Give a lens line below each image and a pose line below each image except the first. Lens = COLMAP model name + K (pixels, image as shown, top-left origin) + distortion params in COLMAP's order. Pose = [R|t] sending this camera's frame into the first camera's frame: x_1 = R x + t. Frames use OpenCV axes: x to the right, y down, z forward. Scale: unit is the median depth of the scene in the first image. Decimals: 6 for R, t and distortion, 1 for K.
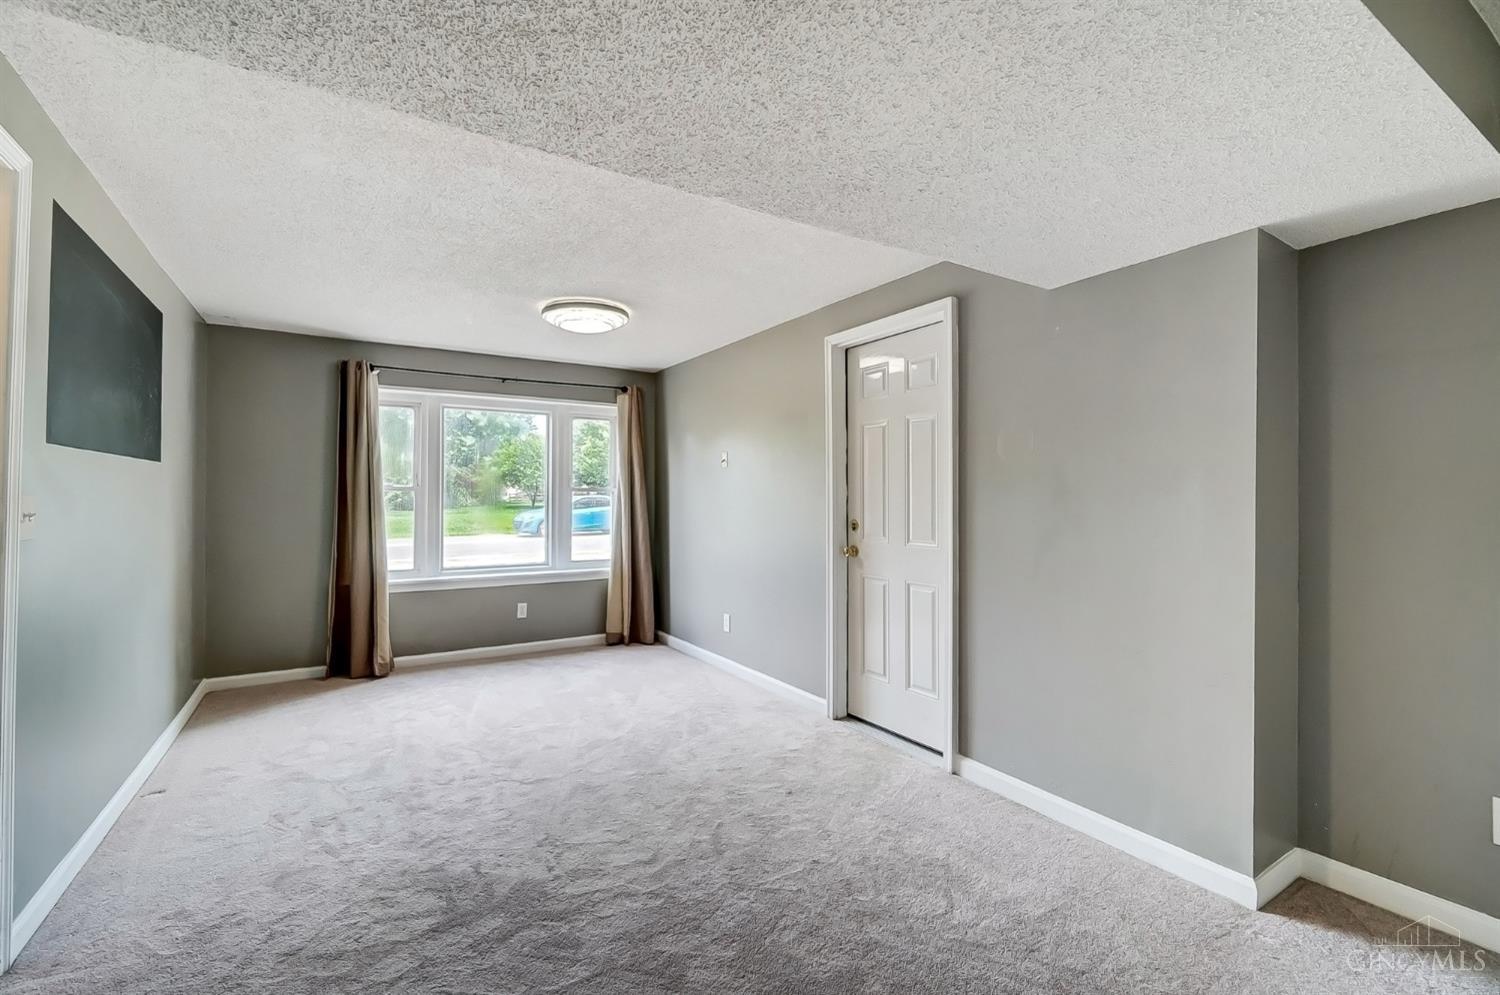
lens RADIAL K [[665.8, 0, 750.0], [0, 665.8, 497.5], [0, 0, 1]] dist [-0.000079, 0.000035]
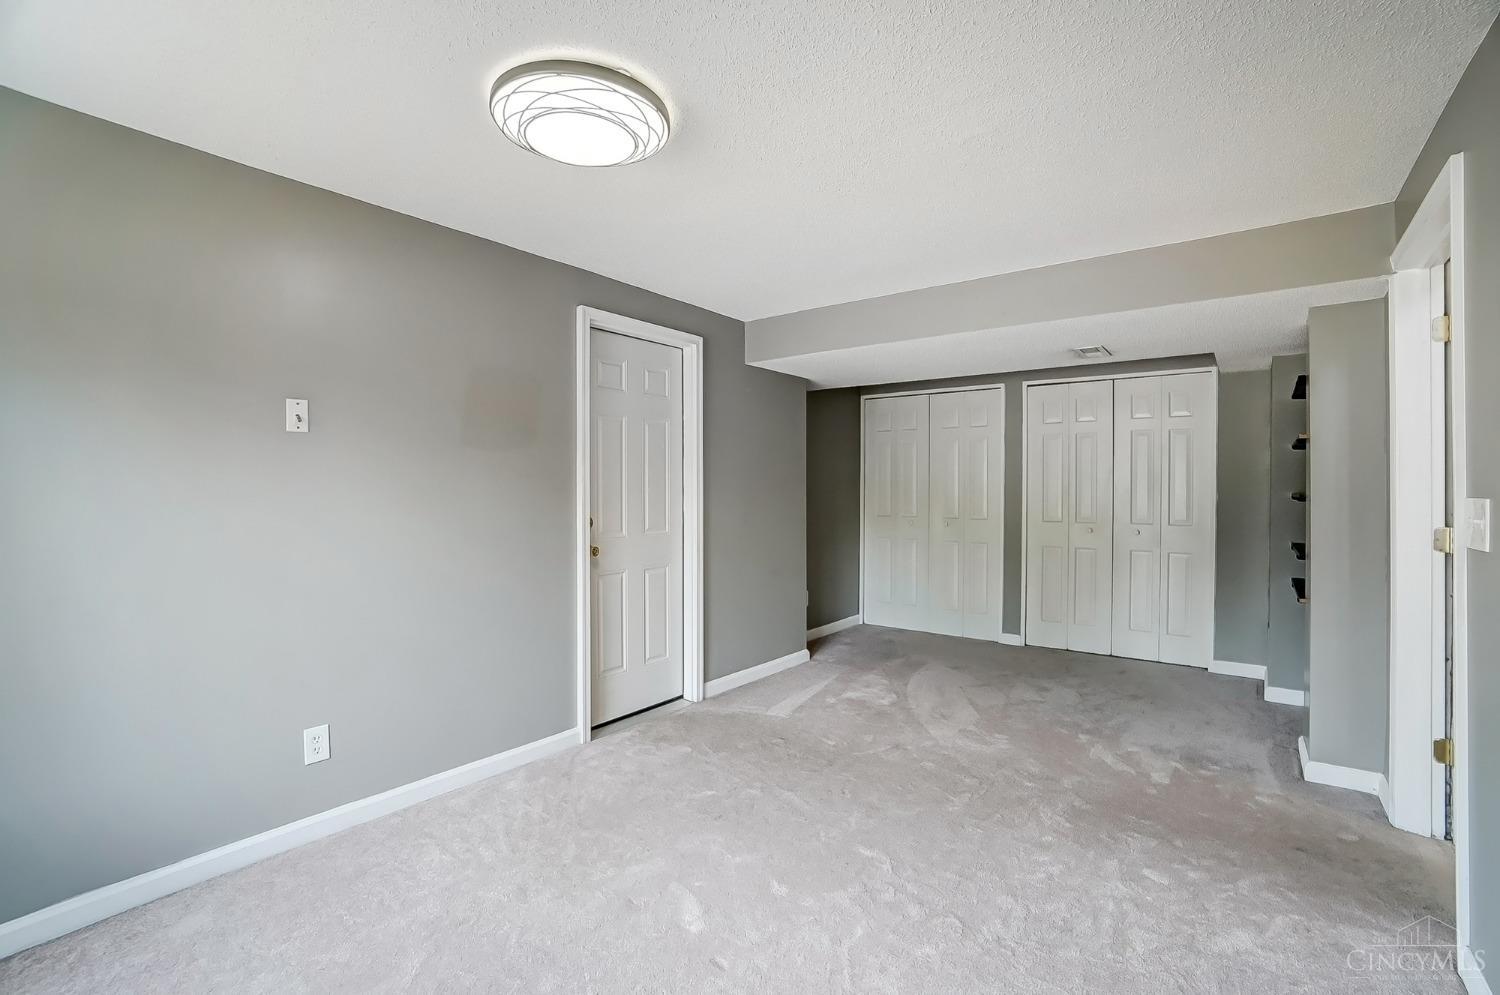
lens RADIAL K [[665.8, 0, 750.0], [0, 665.8, 497.5], [0, 0, 1]] dist [-0.000079, 0.000035]
pose [[-0.357838, -0.013016, 0.933693, -0.885572], [-0.008092, 0.999909, 0.010838, -0.005976], [-0.933749, -0.003677, -0.357911, 1.267684]]
